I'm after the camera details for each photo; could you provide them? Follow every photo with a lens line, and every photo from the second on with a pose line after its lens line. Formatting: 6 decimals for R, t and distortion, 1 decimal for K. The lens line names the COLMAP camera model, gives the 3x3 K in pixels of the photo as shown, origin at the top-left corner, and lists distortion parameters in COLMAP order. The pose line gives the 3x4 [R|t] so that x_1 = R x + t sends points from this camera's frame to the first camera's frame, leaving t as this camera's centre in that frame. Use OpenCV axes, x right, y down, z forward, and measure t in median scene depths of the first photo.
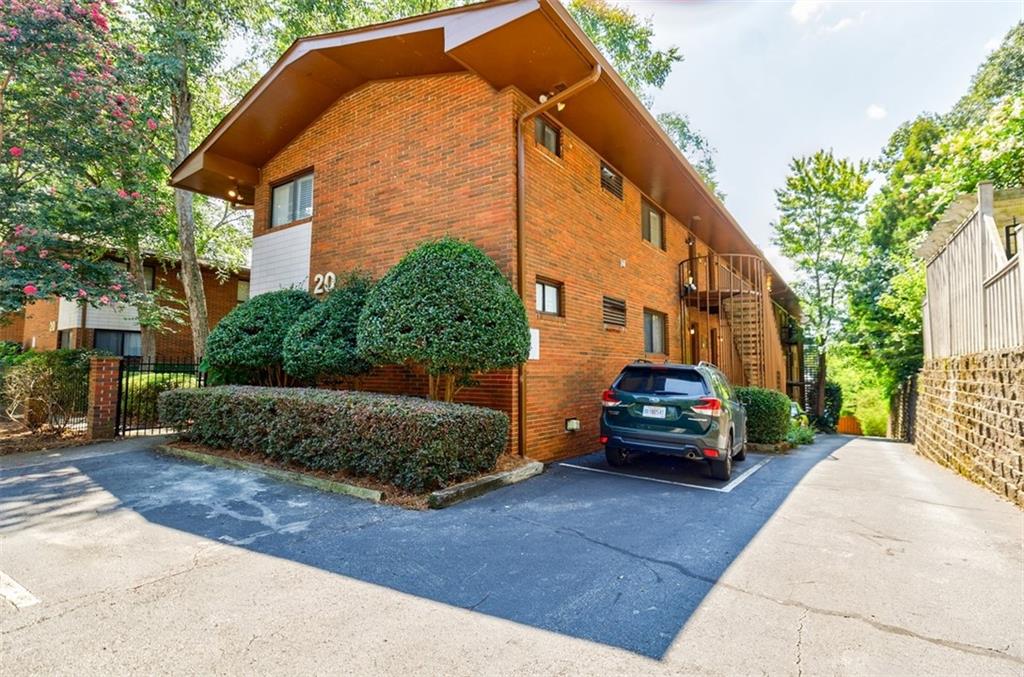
lens RADIAL K [[439.7, 0, 512.0], [0, 439.7, 338.5], [0, 0, 1]] dist [0.002524, 0.000130]
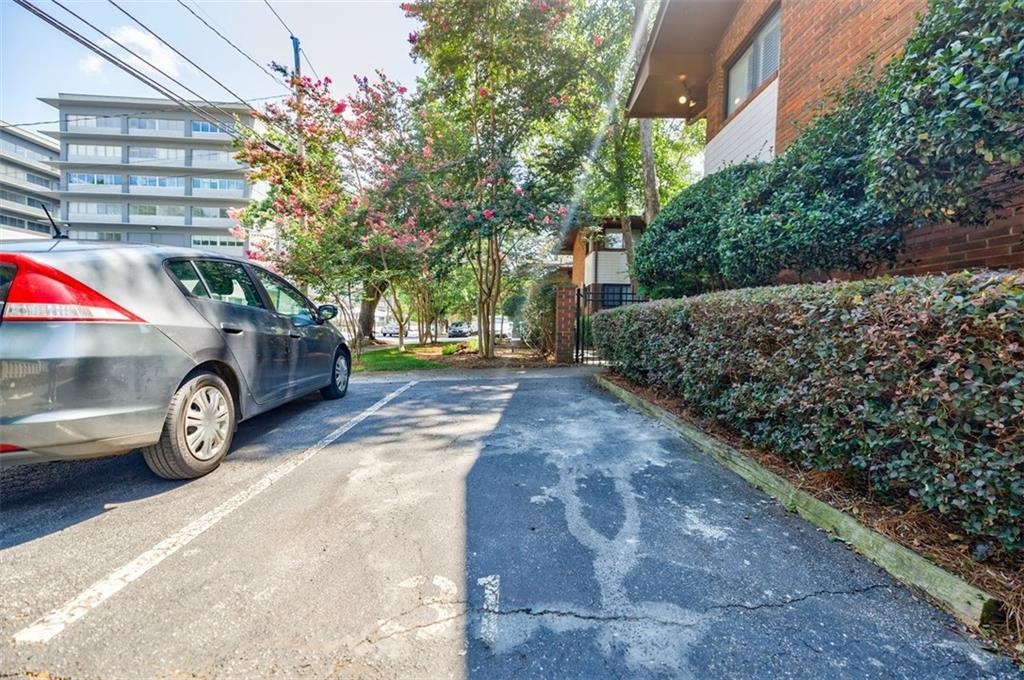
lens RADIAL K [[439.7, 0, 512.0], [0, 439.7, 340.0], [0, 0, 1]] dist [0.002524, 0.000130]
pose [[0.546654, 0.036590, -0.836559, -0.206566], [0.056367, 0.995171, 0.080361, 0.131429], [0.835459, -0.091084, 0.541951, 0.543152]]
